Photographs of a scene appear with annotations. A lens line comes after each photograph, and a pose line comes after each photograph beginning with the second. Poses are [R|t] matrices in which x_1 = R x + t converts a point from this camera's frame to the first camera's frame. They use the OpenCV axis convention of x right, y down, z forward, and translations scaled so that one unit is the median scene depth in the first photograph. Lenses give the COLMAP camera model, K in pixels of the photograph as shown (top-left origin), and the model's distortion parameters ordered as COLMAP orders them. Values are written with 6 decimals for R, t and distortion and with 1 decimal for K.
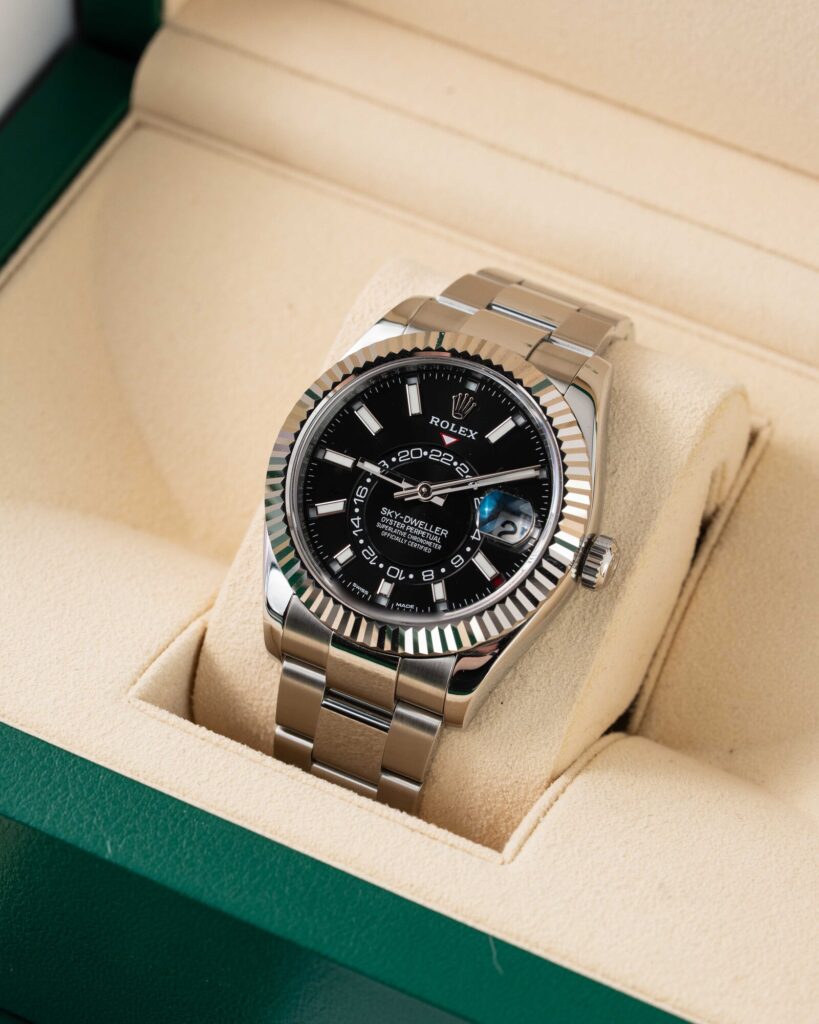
lens RADIAL K [[4305.4, 0, 409.5], [0, 4305.4, 512.0], [0, 0, 1]] dist [-0.123775, -1.245661]
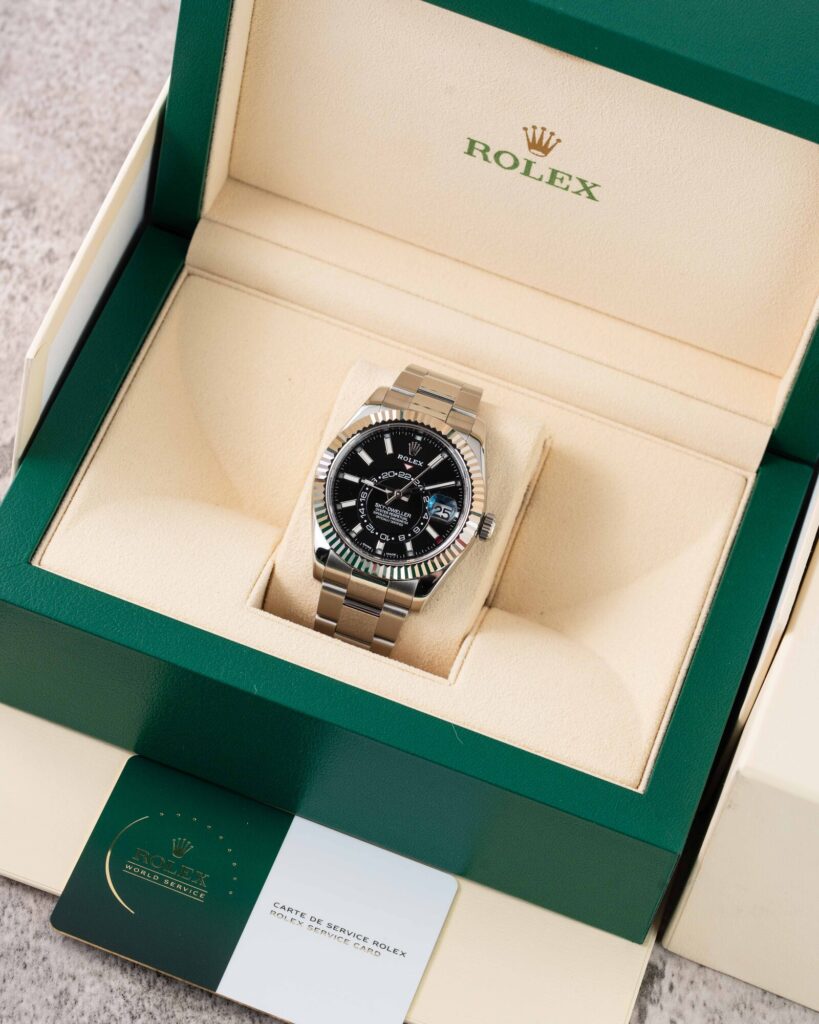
lens RADIAL K [[4305.4, 0, 409.5], [0, 4305.4, 512.0], [0, 0, 1]] dist [-0.123775, -1.245661]
pose [[0.980100, -0.044424, 0.193472, -0.364703], [0.023519, 0.993760, 0.109036, -0.206966], [-0.197109, -0.102316, 0.975028, -0.887300]]
